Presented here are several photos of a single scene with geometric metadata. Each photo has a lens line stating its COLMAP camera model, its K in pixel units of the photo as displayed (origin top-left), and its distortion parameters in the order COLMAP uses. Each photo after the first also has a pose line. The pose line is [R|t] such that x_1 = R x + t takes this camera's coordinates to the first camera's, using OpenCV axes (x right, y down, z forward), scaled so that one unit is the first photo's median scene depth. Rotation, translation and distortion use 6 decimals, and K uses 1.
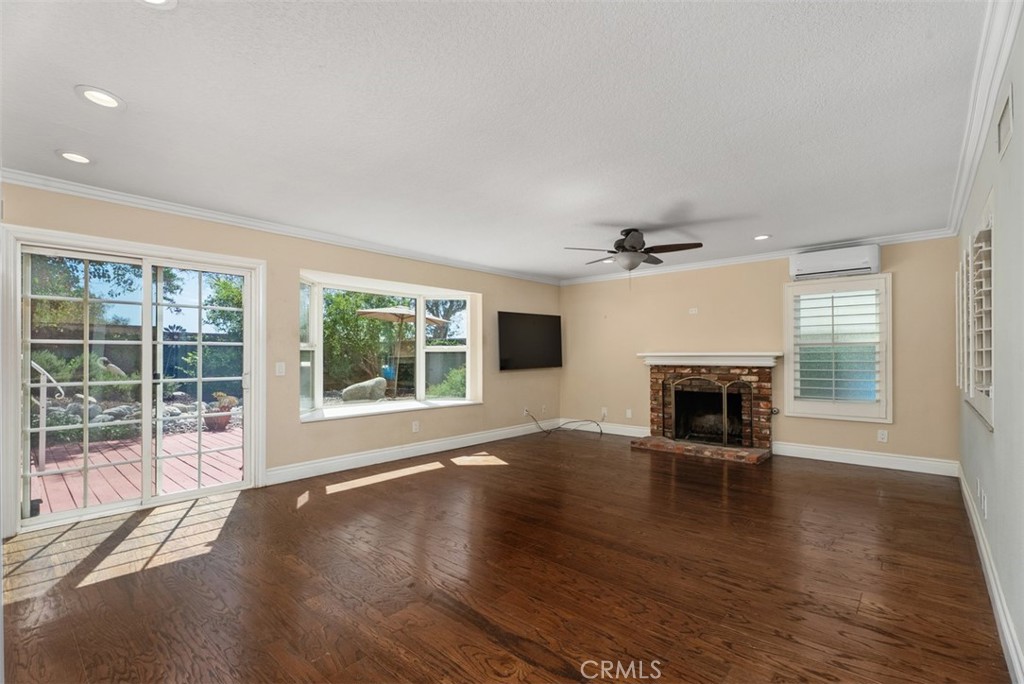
lens RADIAL K [[460.7, 0, 512.0], [0, 460.7, 342.0], [0, 0, 1]] dist [-0.001035, -0.000338]
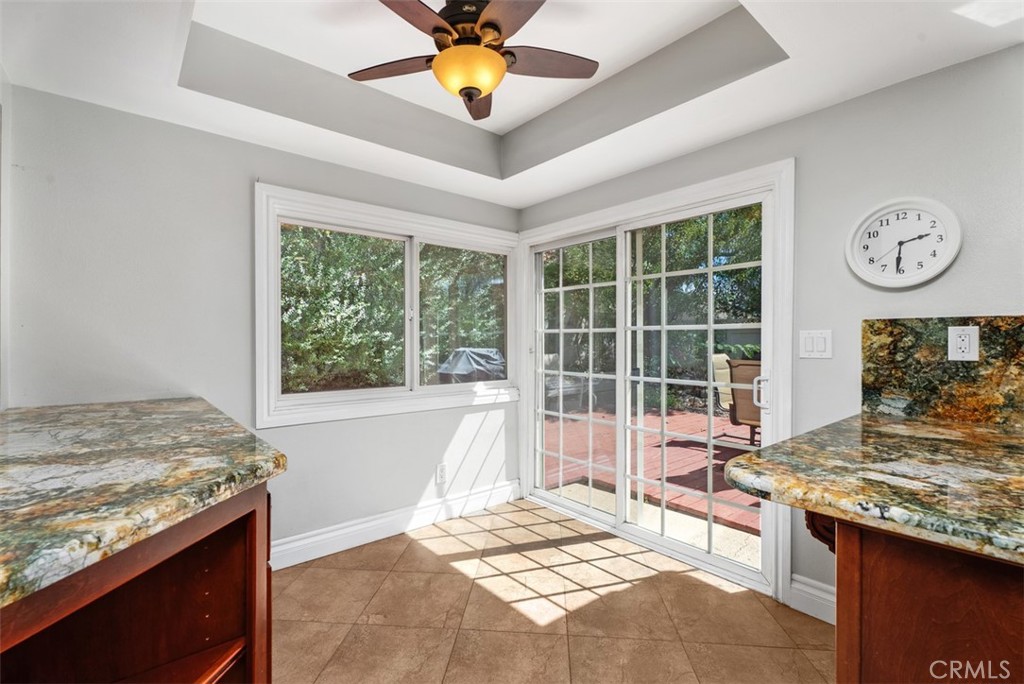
lens RADIAL K [[460.7, 0, 512.0], [0, 460.7, 342.0], [0, 0, 1]] dist [-0.001035, -0.000338]
pose [[-0.134979, 0.012803, -0.990766, 0.014578], [0.027328, 0.999584, 0.009194, 0.011536], [0.990471, -0.025835, -0.135273, 0.901337]]
